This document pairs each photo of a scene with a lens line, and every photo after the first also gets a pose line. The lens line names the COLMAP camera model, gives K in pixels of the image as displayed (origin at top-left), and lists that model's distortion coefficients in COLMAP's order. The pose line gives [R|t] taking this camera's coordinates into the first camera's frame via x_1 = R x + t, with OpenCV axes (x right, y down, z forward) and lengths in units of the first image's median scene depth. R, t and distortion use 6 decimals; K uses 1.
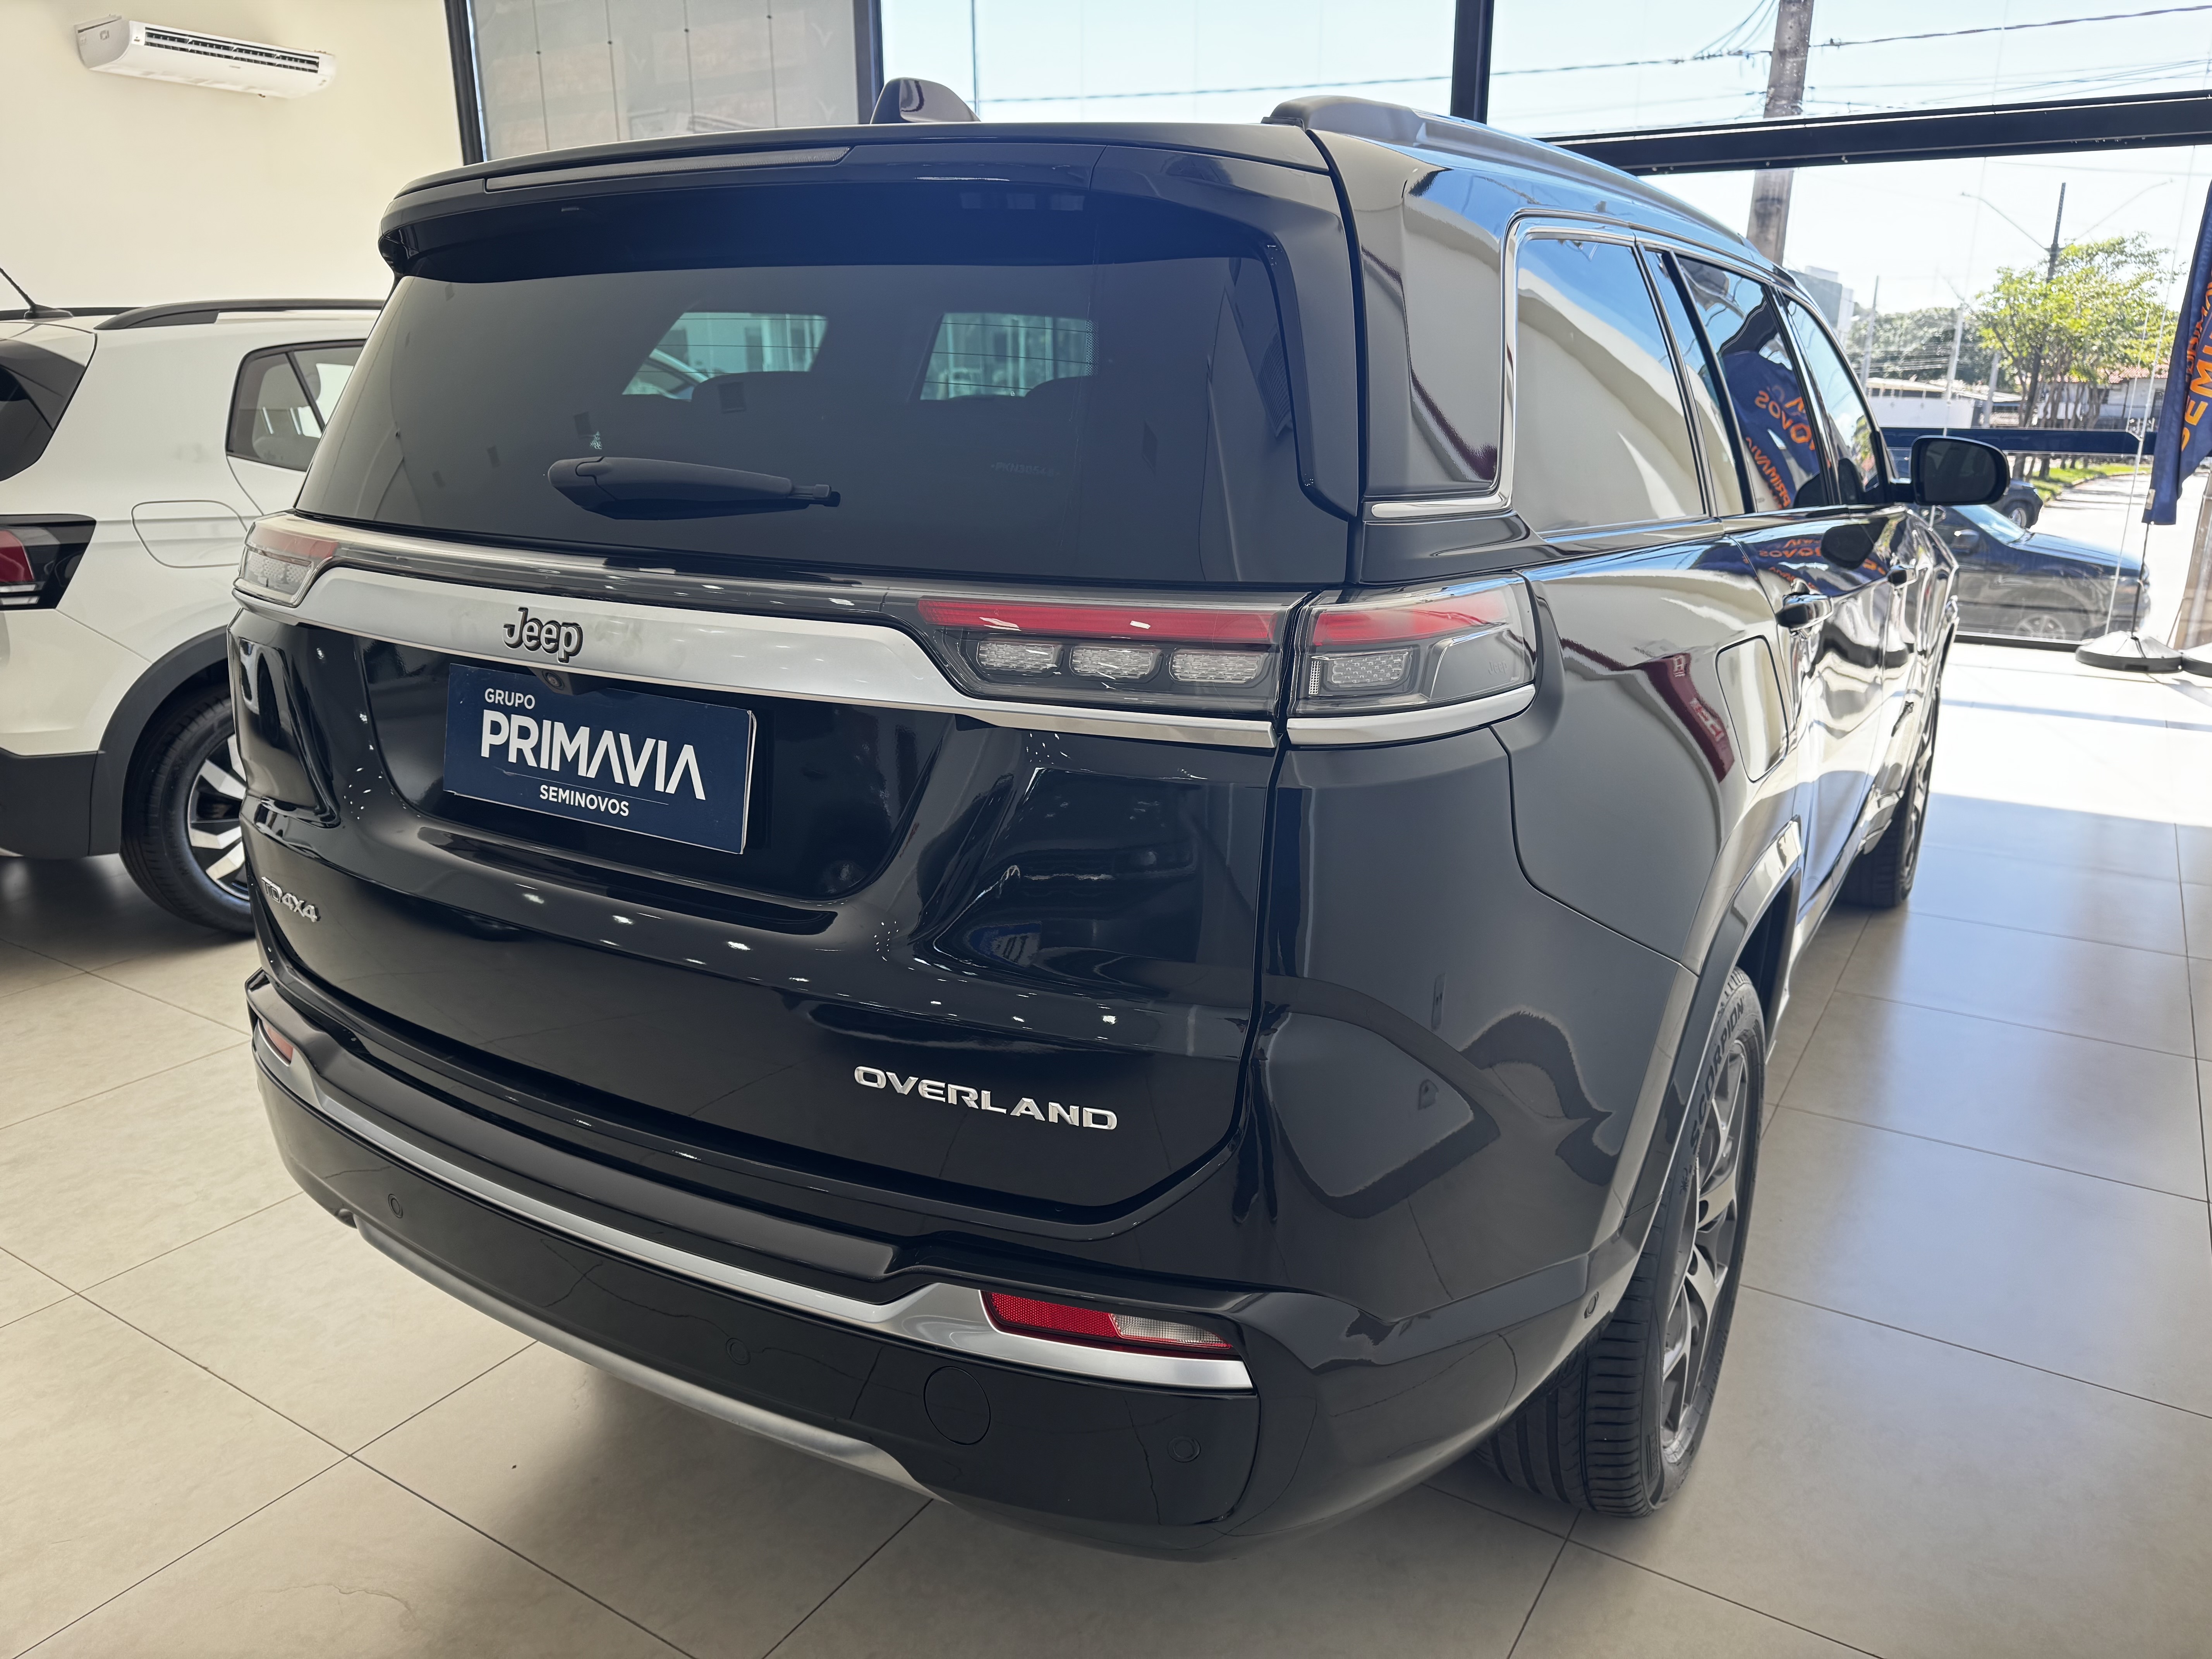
lens RADIAL K [[1636.4, 0, 1106.0], [0, 1636.4, 829.5], [0, 0, 1]] dist [-0.001571, -0.005172]
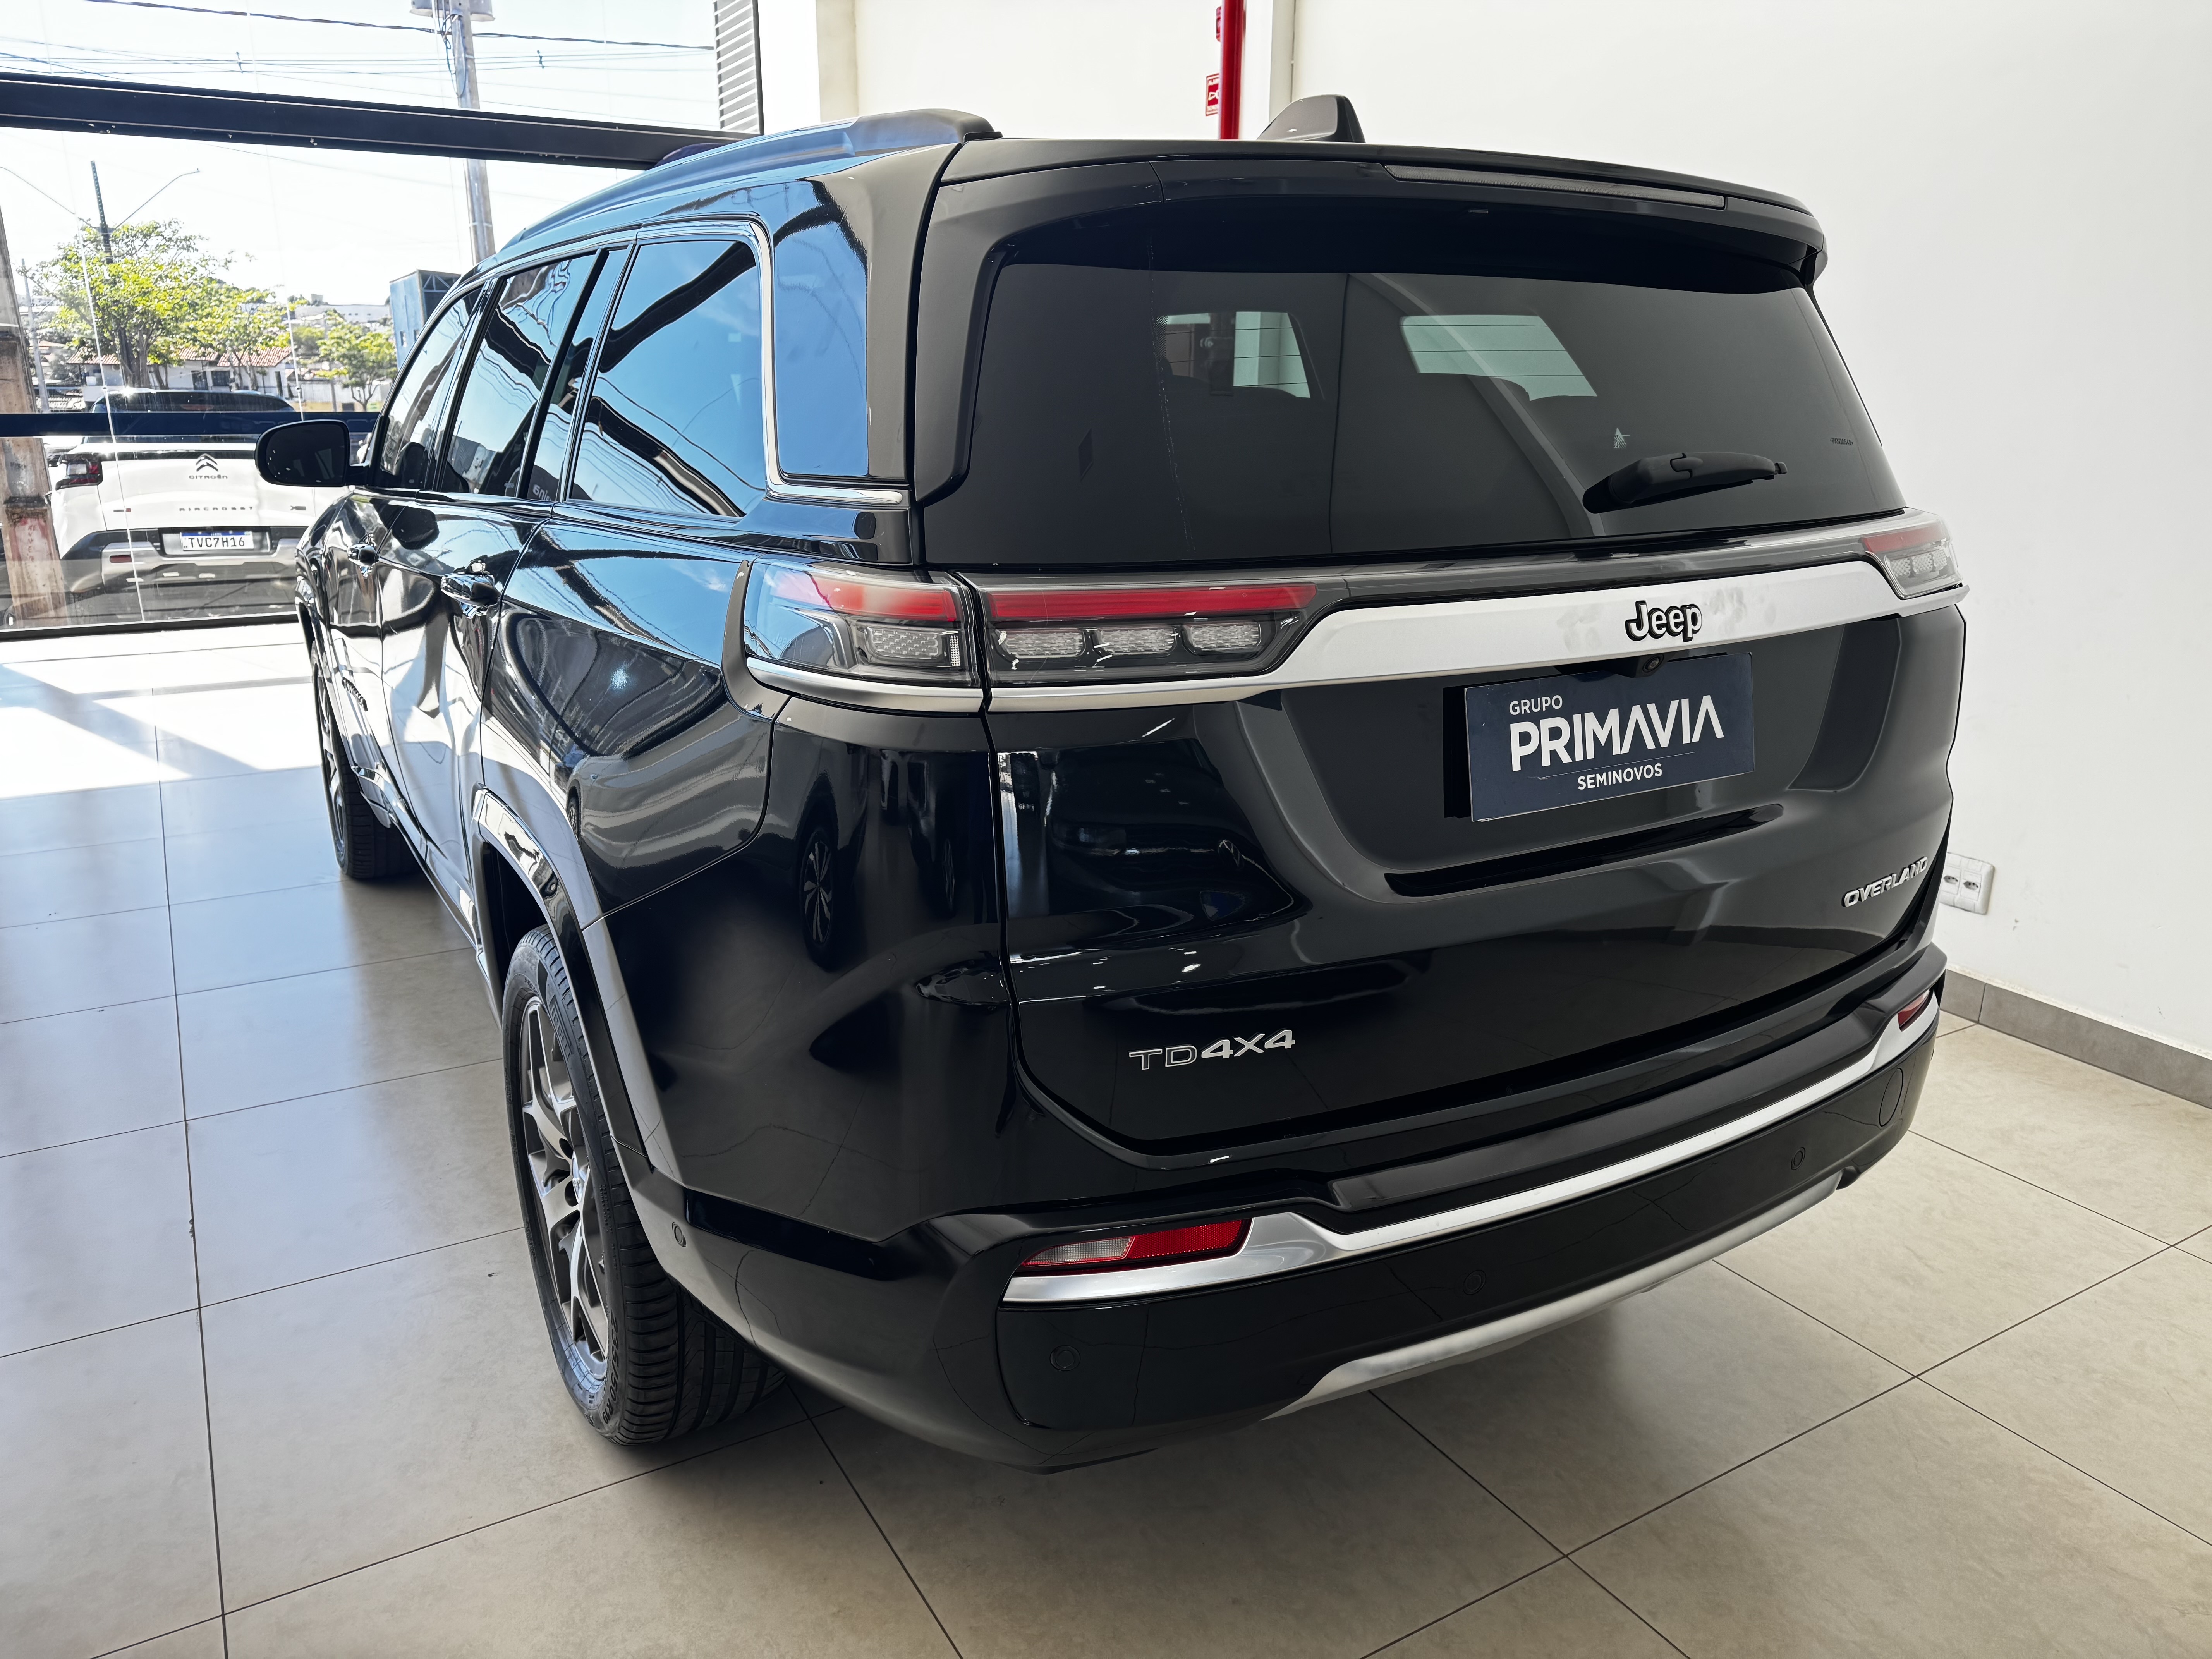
lens RADIAL K [[1563.4, 0, 1103.6], [0, 1563.4, 883.0], [0, 0, 1]] dist [0.007618, 0.004847]
pose [[0.475731, -0.285011, 0.832135, -1.337006], [0.241580, 0.952004, 0.187956, -0.223245], [-0.845765, 0.111611, 0.521751, 0.745882]]
